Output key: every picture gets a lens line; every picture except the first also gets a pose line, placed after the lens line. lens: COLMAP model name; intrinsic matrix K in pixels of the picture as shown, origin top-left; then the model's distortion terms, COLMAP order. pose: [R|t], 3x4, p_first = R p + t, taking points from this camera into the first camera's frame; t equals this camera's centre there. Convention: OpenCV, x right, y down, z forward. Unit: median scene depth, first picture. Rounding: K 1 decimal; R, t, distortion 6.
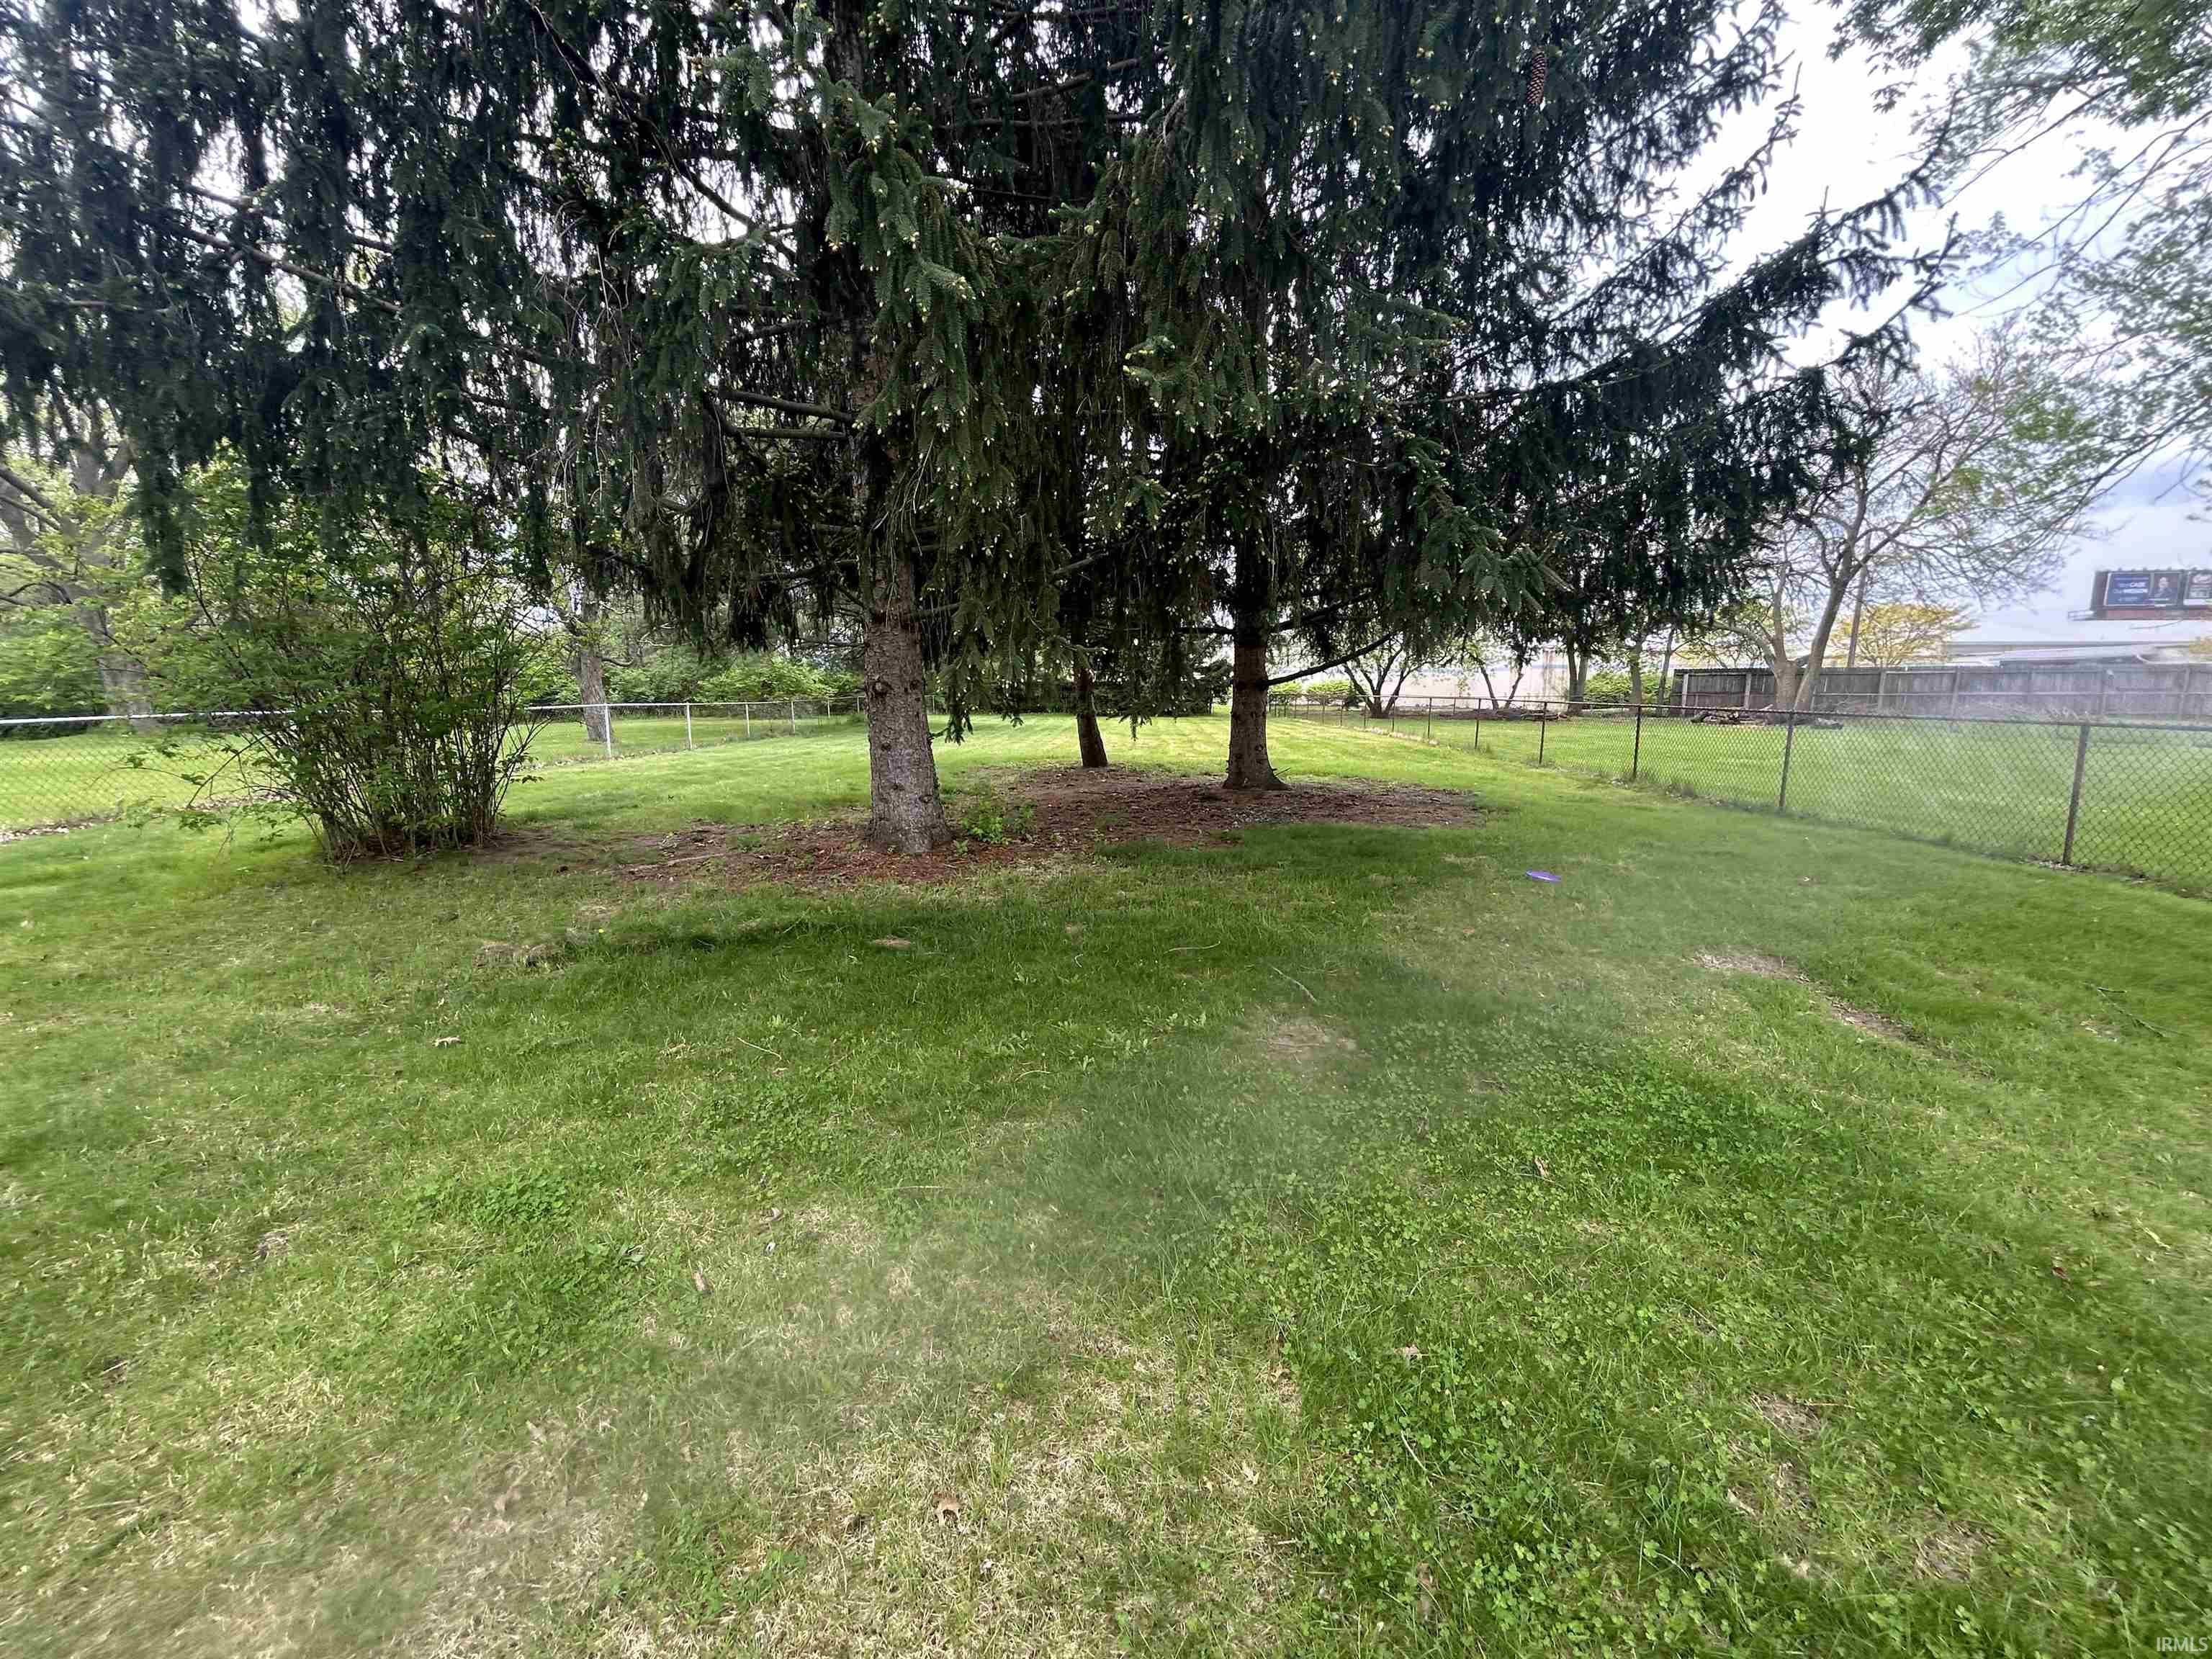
lens RADIAL K [[895.4, 0, 1097.7], [0, 895.4, 837.3], [0, 0, 1]] dist [-0.003597, 0.000189]
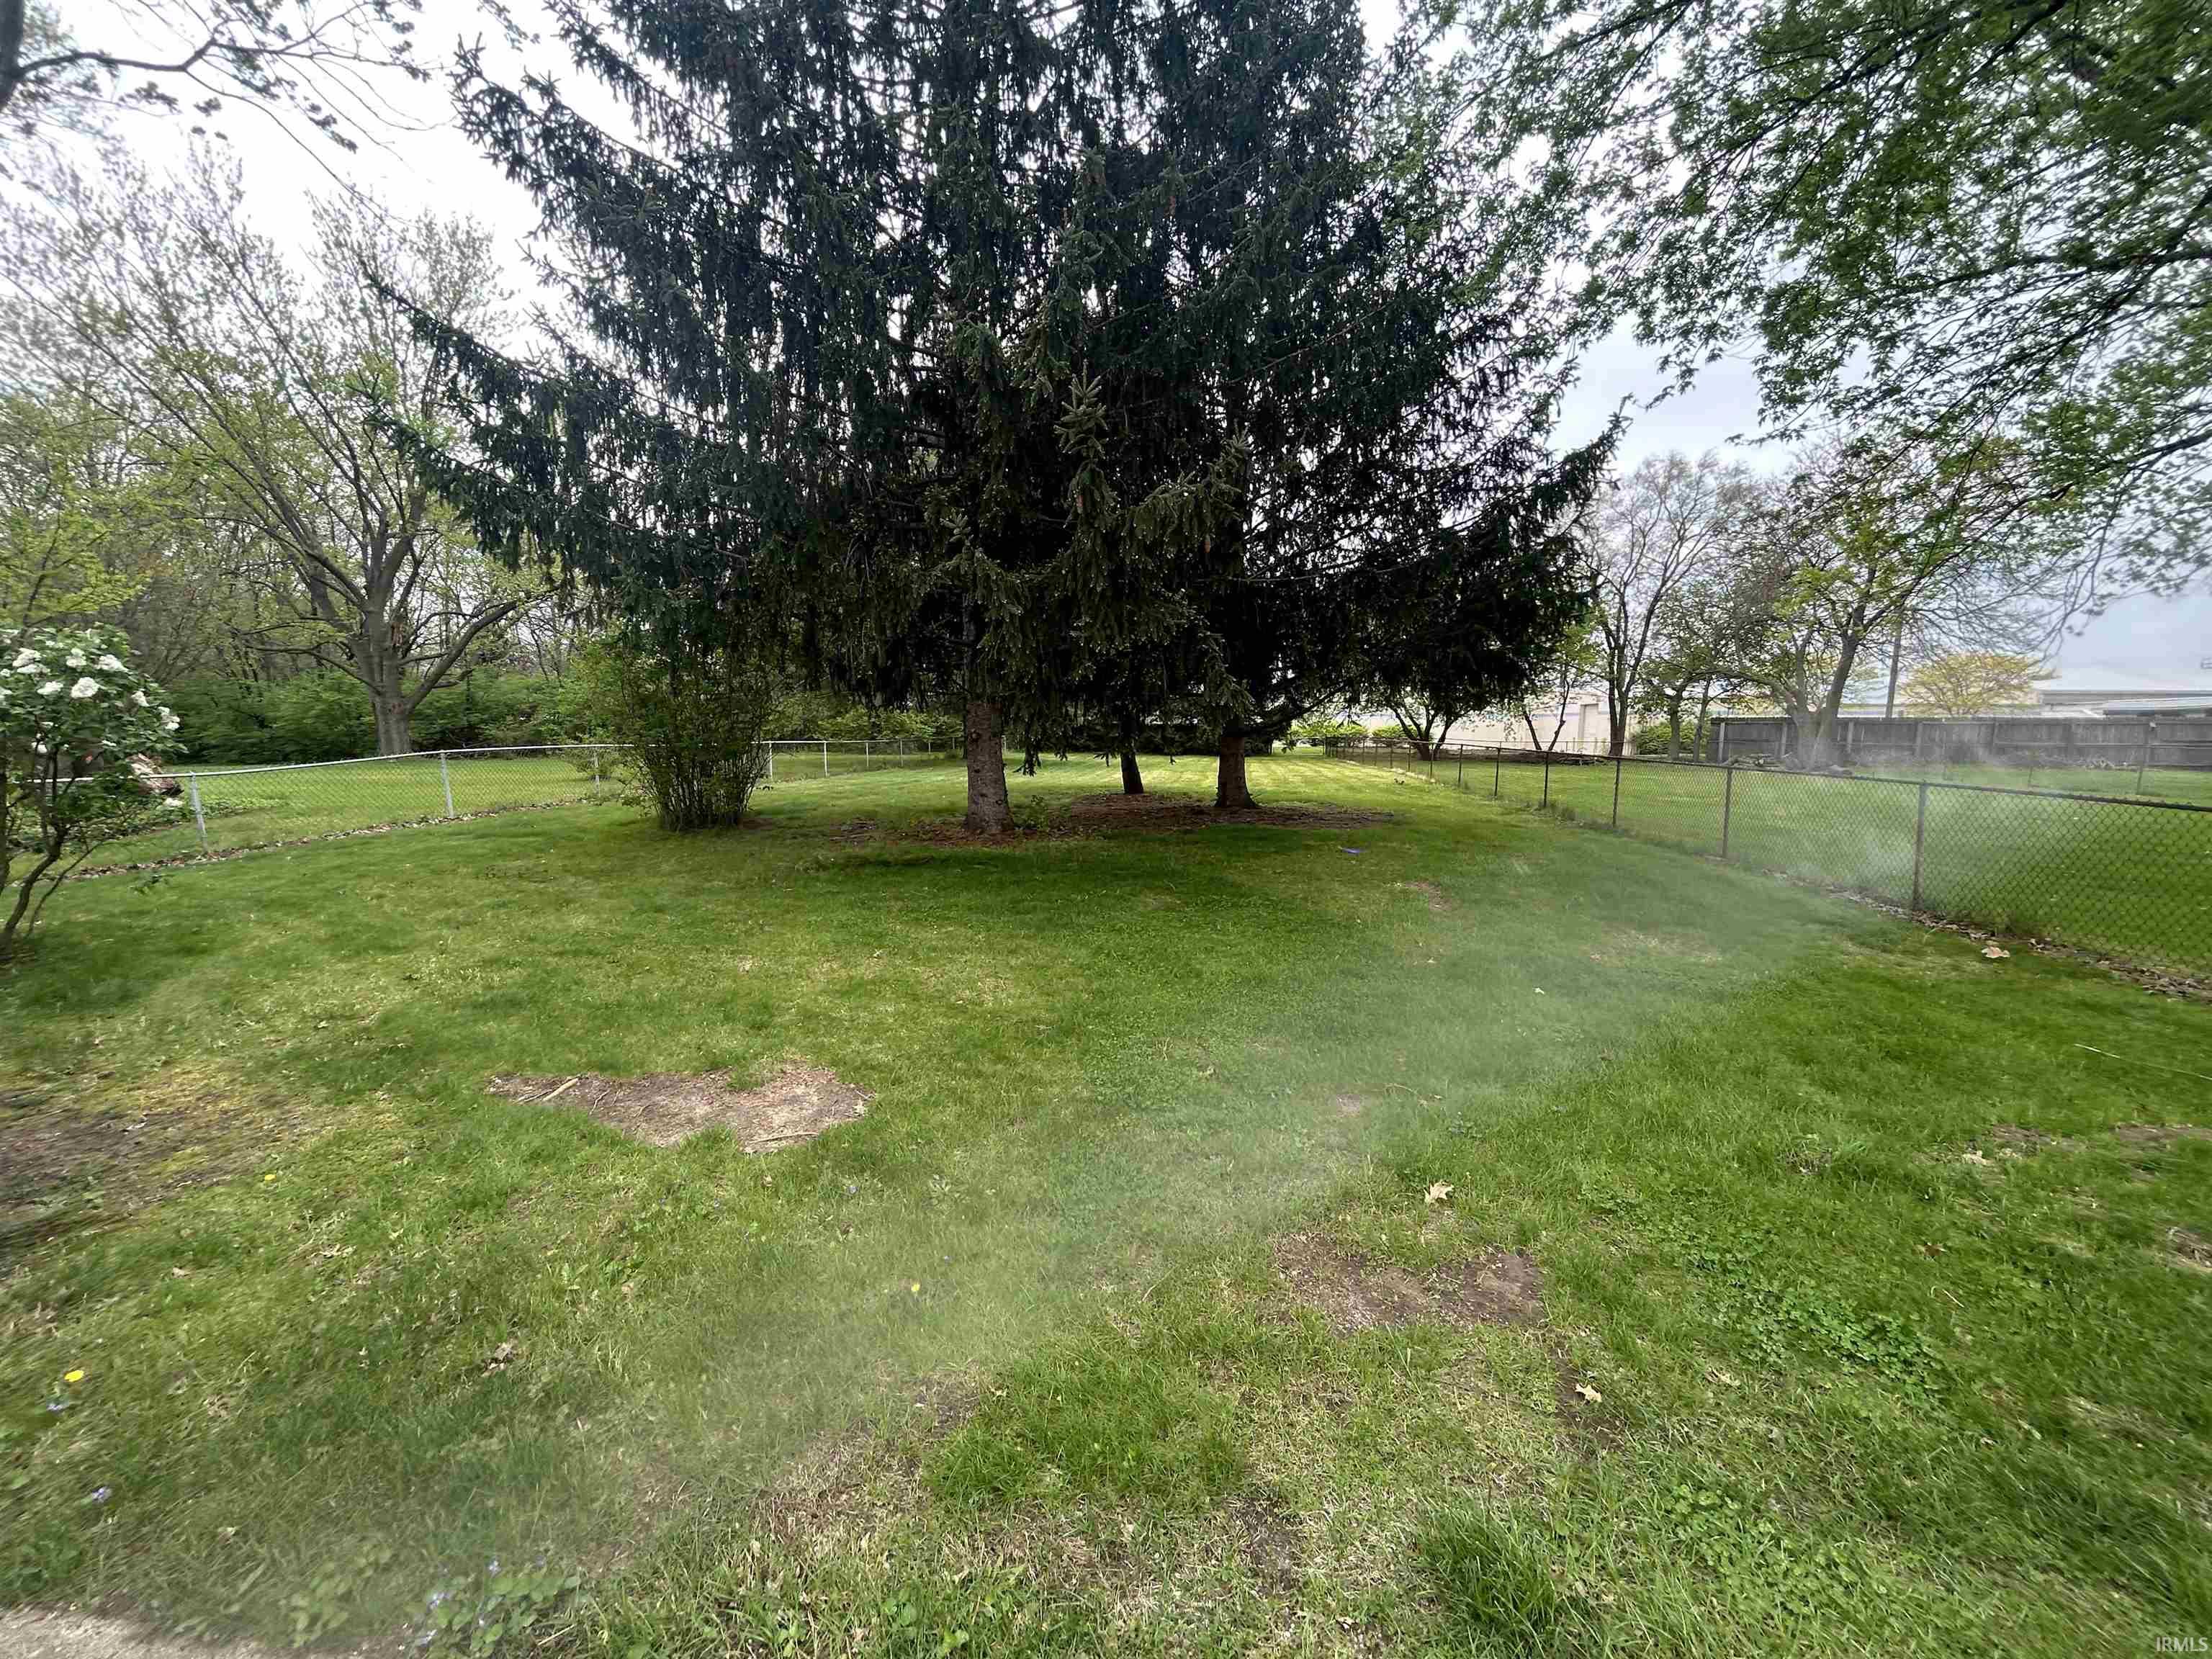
lens RADIAL K [[883.7, 0, 1106.0], [0, 883.7, 829.5], [0, 0, 1]] dist [-0.010494, -0.000177]
pose [[0.996441, 0.018169, -0.082310, 0.058203], [-0.022281, 0.998535, -0.049313, 0.034620], [0.081293, 0.050972, 0.995386, -0.254958]]
